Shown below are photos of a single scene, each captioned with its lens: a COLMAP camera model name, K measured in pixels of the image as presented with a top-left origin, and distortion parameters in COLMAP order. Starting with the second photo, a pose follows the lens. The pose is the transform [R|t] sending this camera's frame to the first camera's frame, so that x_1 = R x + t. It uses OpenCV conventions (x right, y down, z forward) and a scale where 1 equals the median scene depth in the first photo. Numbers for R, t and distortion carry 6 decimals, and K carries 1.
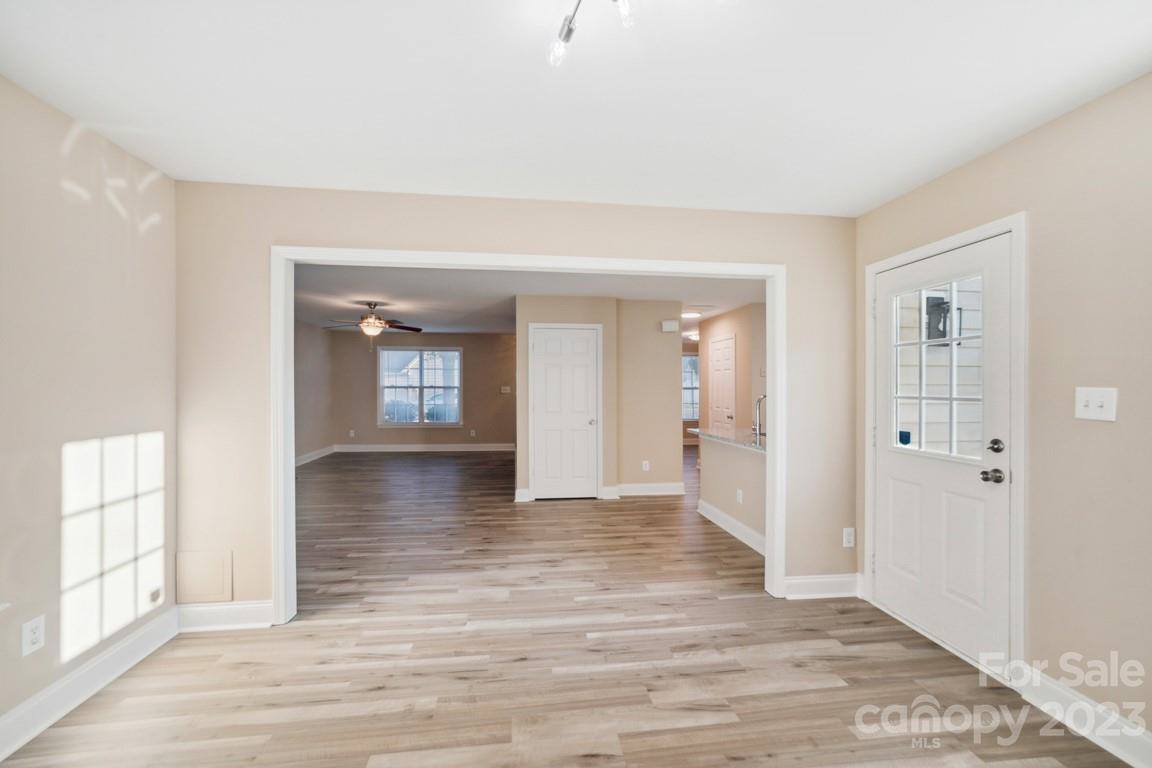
lens RADIAL K [[467.3, 0, 575.1], [0, 467.3, 378.0], [0, 0, 1]] dist [-0.086815, 0.030885]
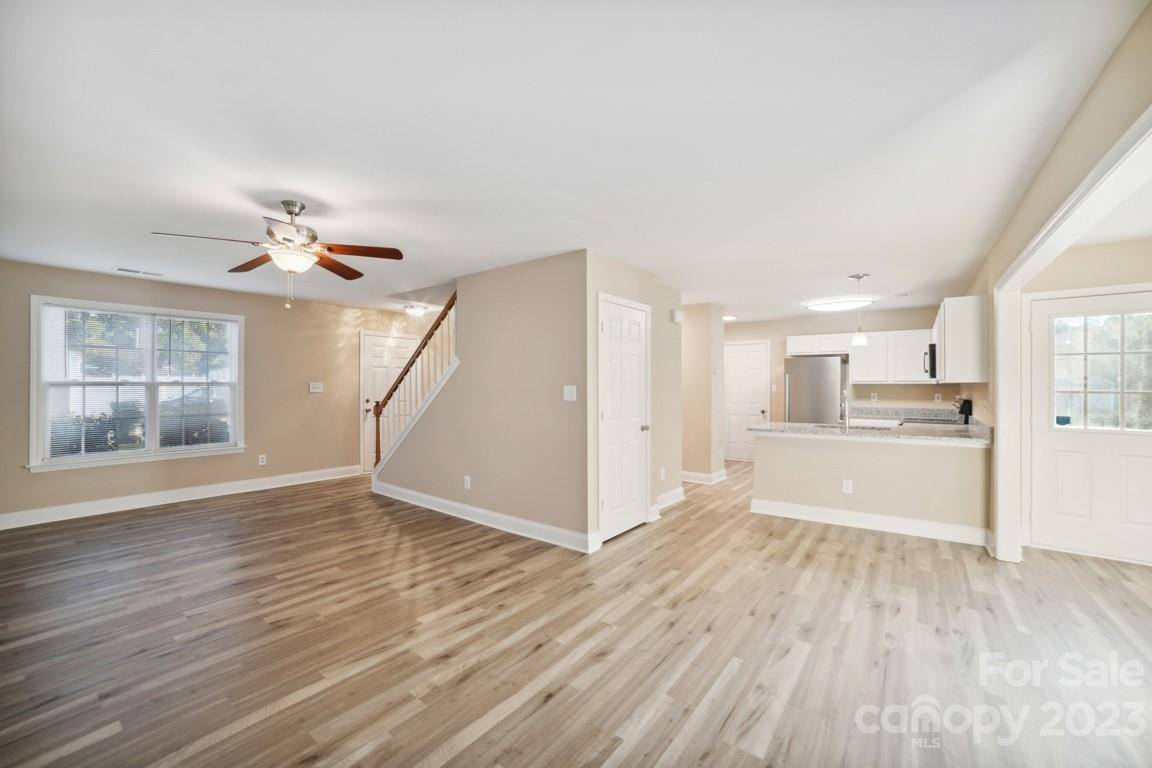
lens RADIAL K [[467.3, 0, 575.1], [0, 467.3, 378.0], [0, 0, 1]] dist [-0.086815, 0.030885]
pose [[0.705014, 0.005838, 0.709169, -1.366148], [-0.012984, 0.999905, 0.004677, 0.017600], [-0.709075, -0.012506, 0.705023, 1.190809]]
